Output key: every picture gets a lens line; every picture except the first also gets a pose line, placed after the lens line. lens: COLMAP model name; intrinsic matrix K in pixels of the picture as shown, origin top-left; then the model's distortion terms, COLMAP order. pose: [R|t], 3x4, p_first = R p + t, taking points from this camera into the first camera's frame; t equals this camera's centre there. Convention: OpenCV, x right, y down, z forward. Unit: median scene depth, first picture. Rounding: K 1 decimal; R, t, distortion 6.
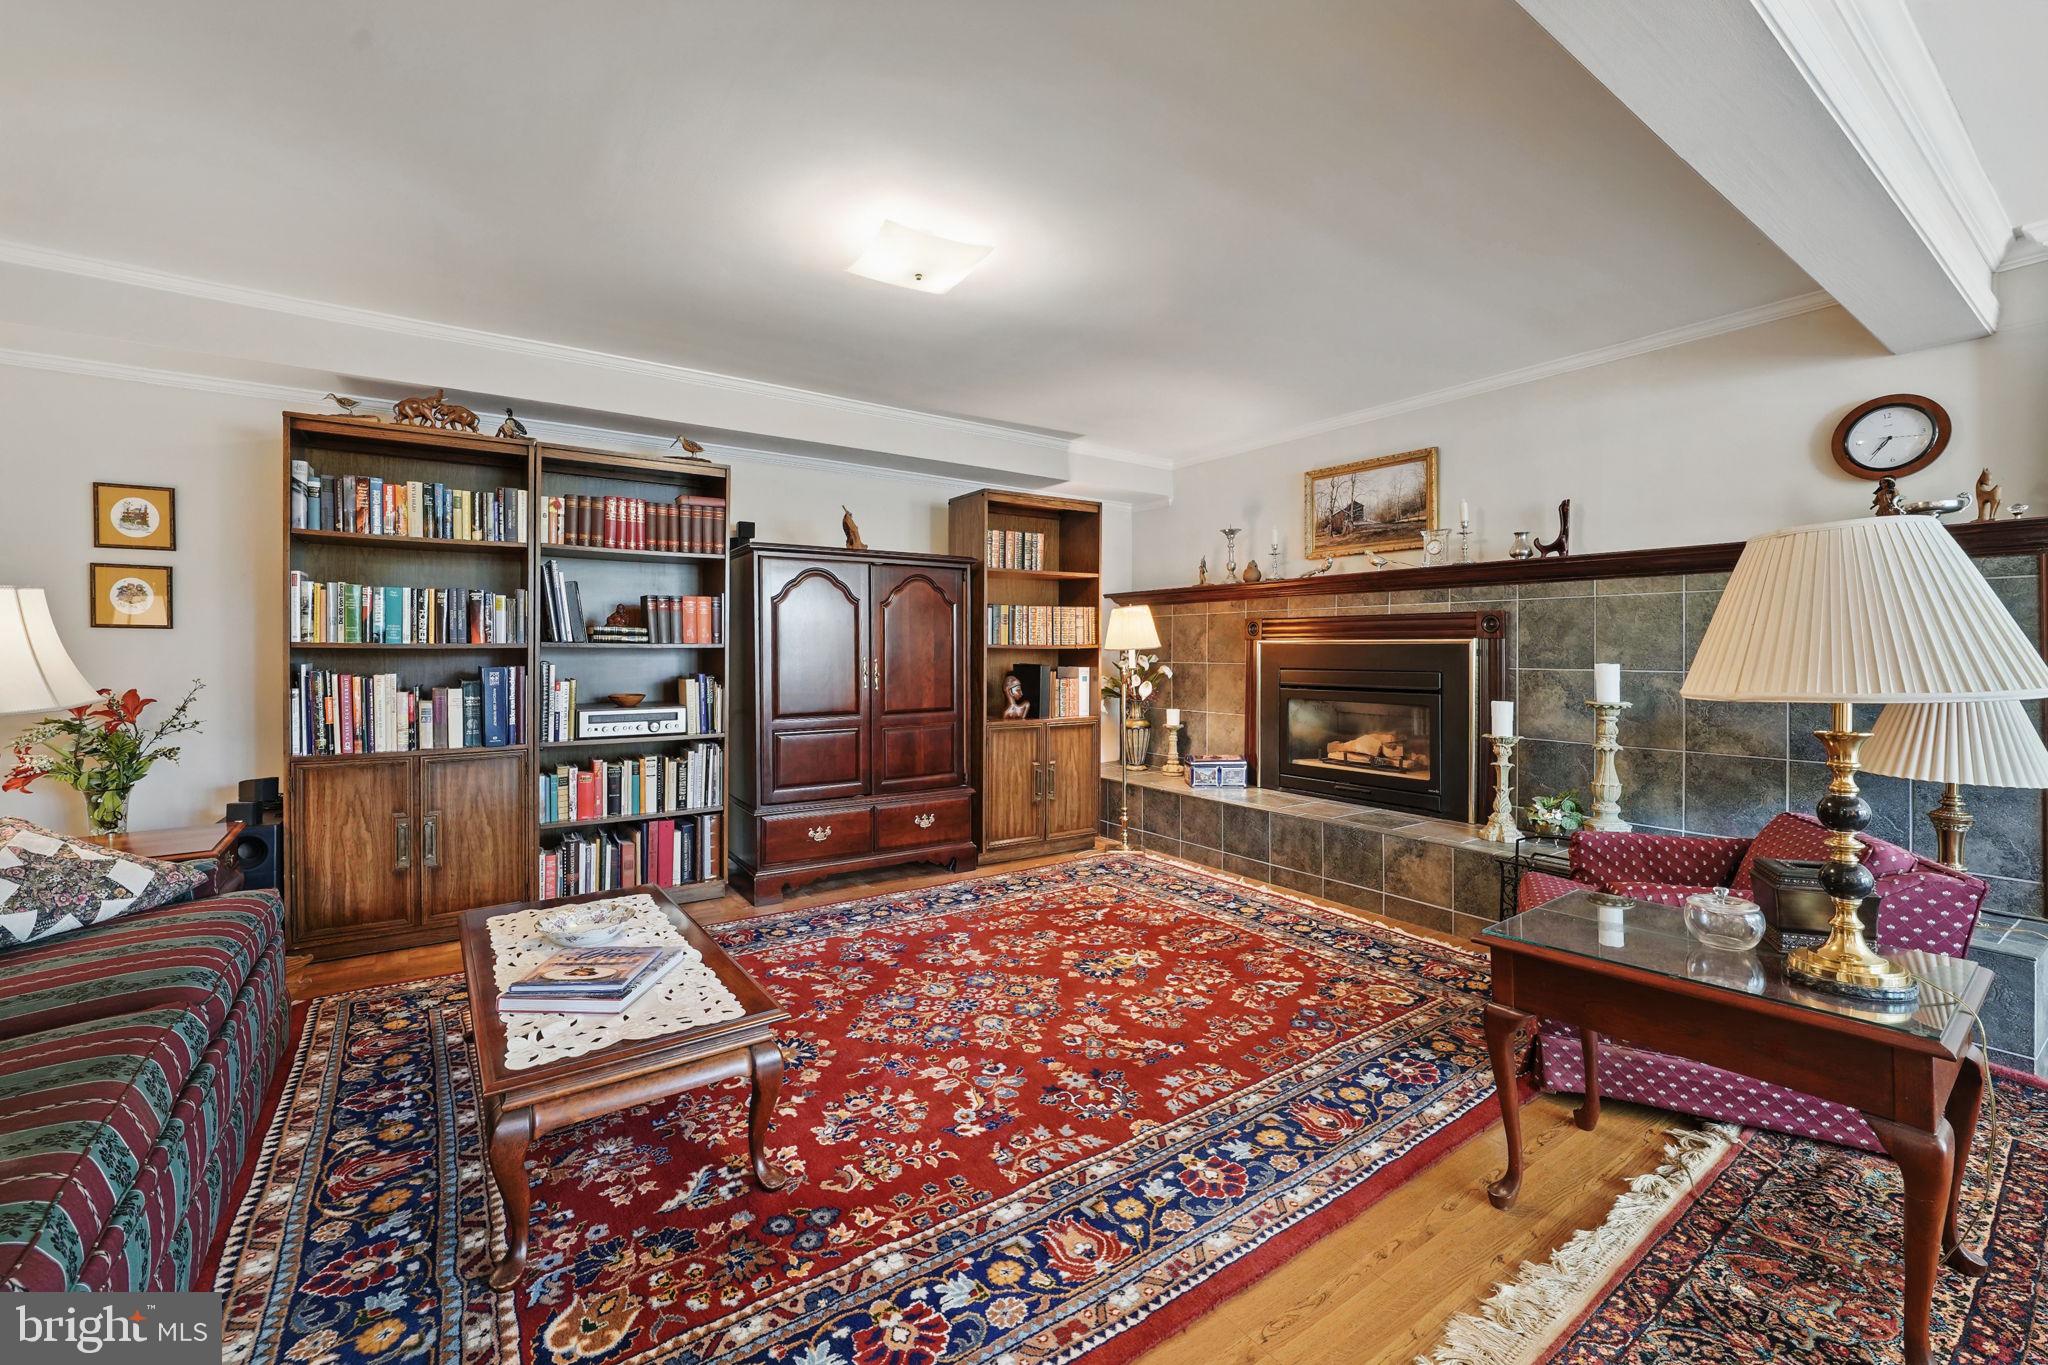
lens RADIAL K [[847.5, 0, 1031.2], [0, 847.5, 645.4], [0, 0, 1]] dist [-0.012040, 0.000075]
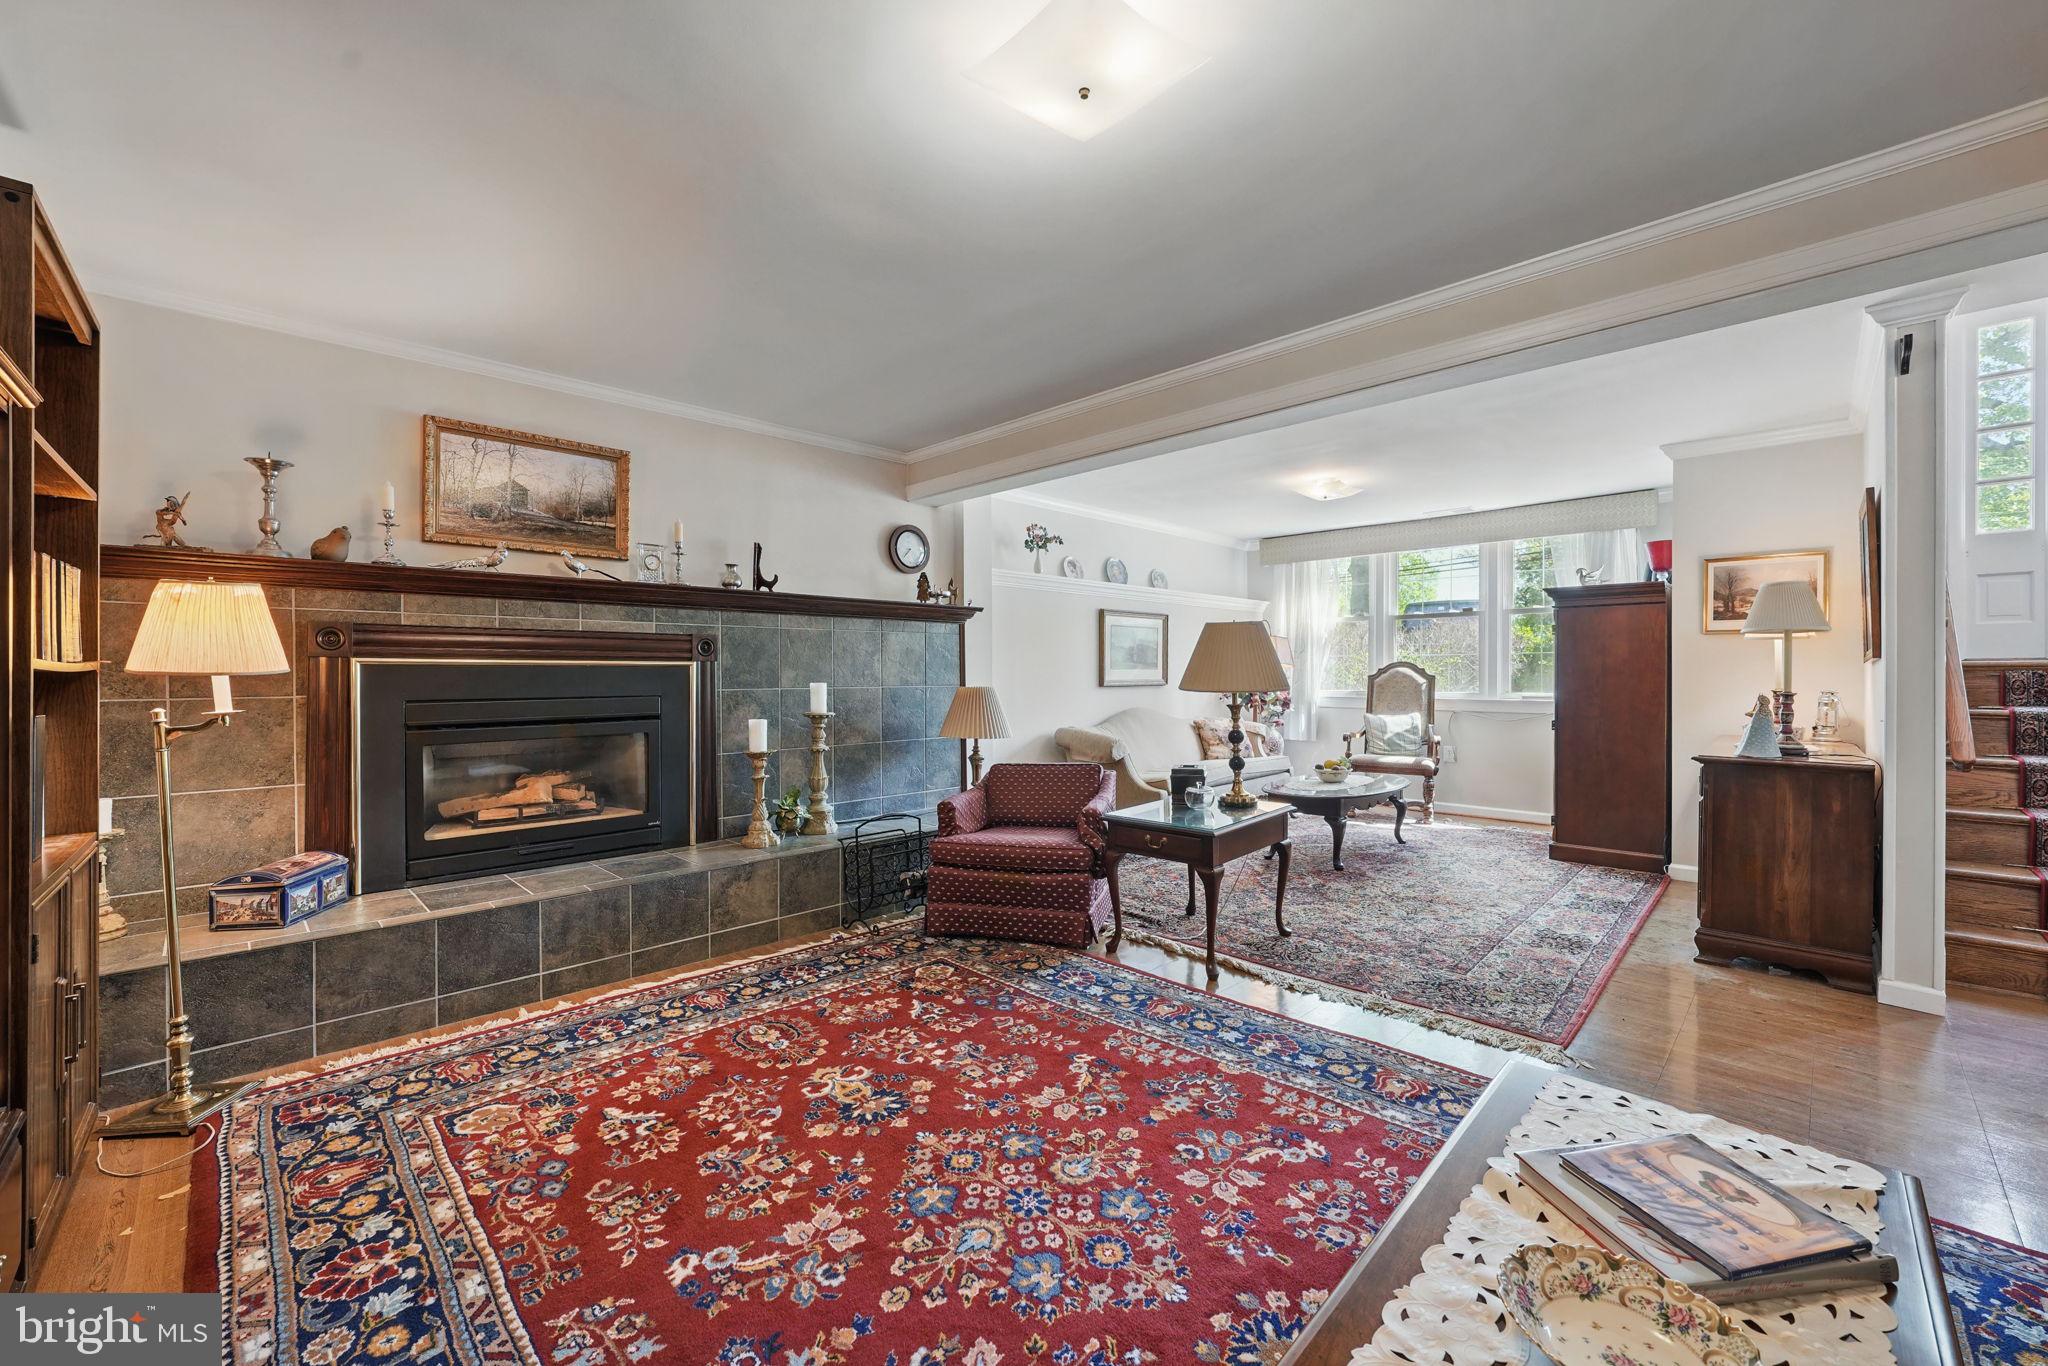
lens RADIAL K [[814.4, 0, 1020.6], [0, 814.4, 674.0], [0, 0, 1]] dist [-0.010978, 0.000466]
pose [[-0.172511, -0.002695, 0.985004, -0.668800], [-0.003436, 0.999992, 0.002134, 0.005188], [-0.985002, -0.003017, -0.172519, 1.052017]]
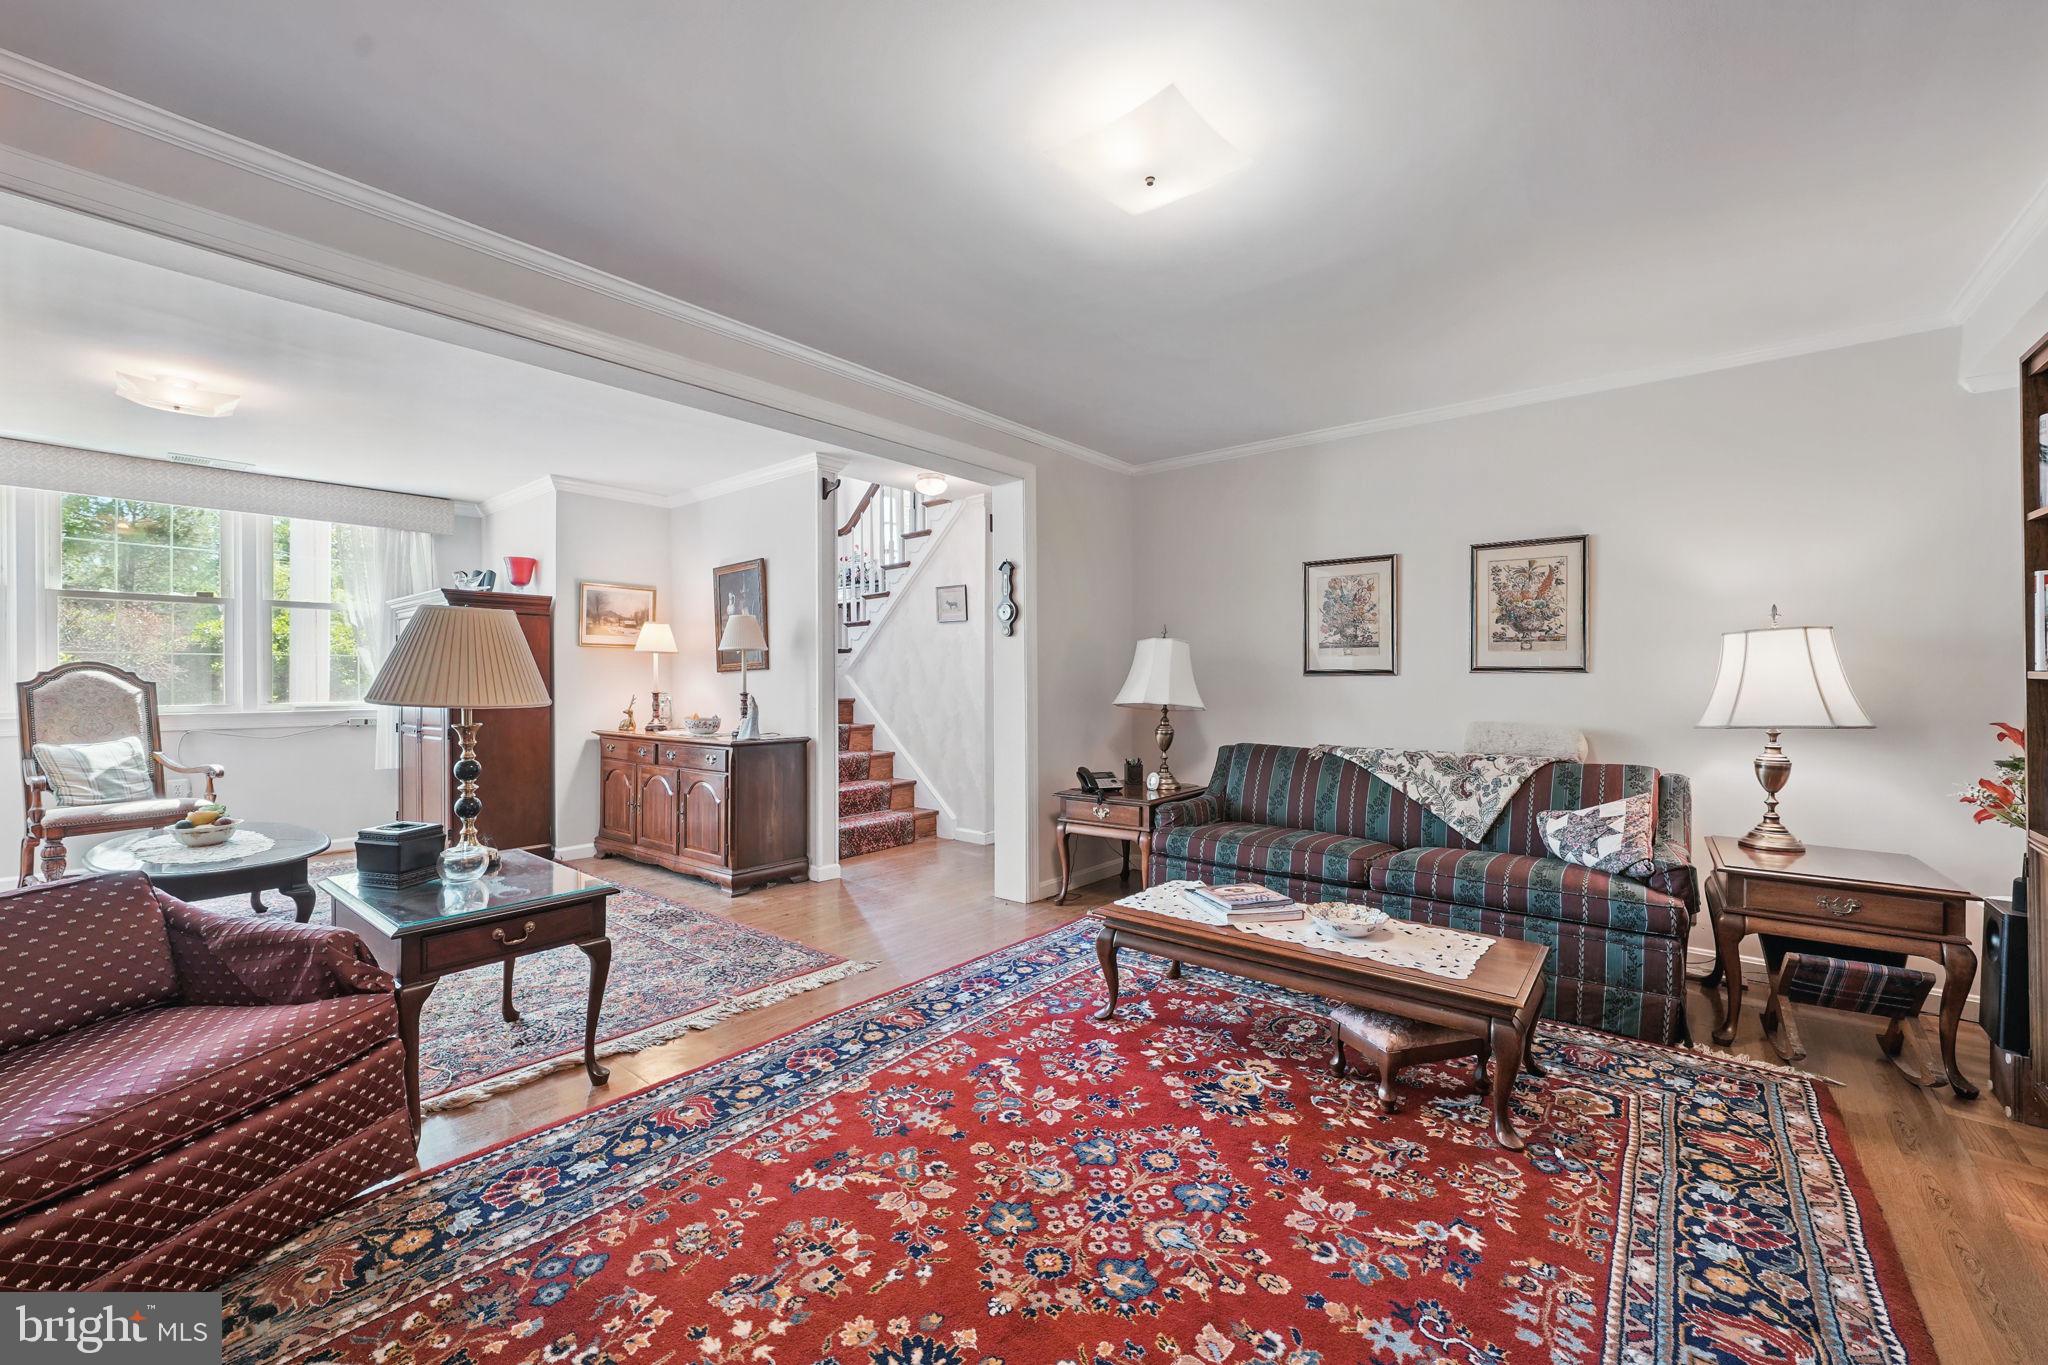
lens RADIAL K [[814.4, 0, 1020.6], [0, 814.4, 673.5], [0, 0, 1]] dist [-0.010978, 0.000466]
pose [[-0.966370, -0.002999, -0.257139, 0.146250], [-0.000882, 0.999965, -0.008349, 0.004614], [0.257155, -0.007842, -0.966338, 1.514755]]
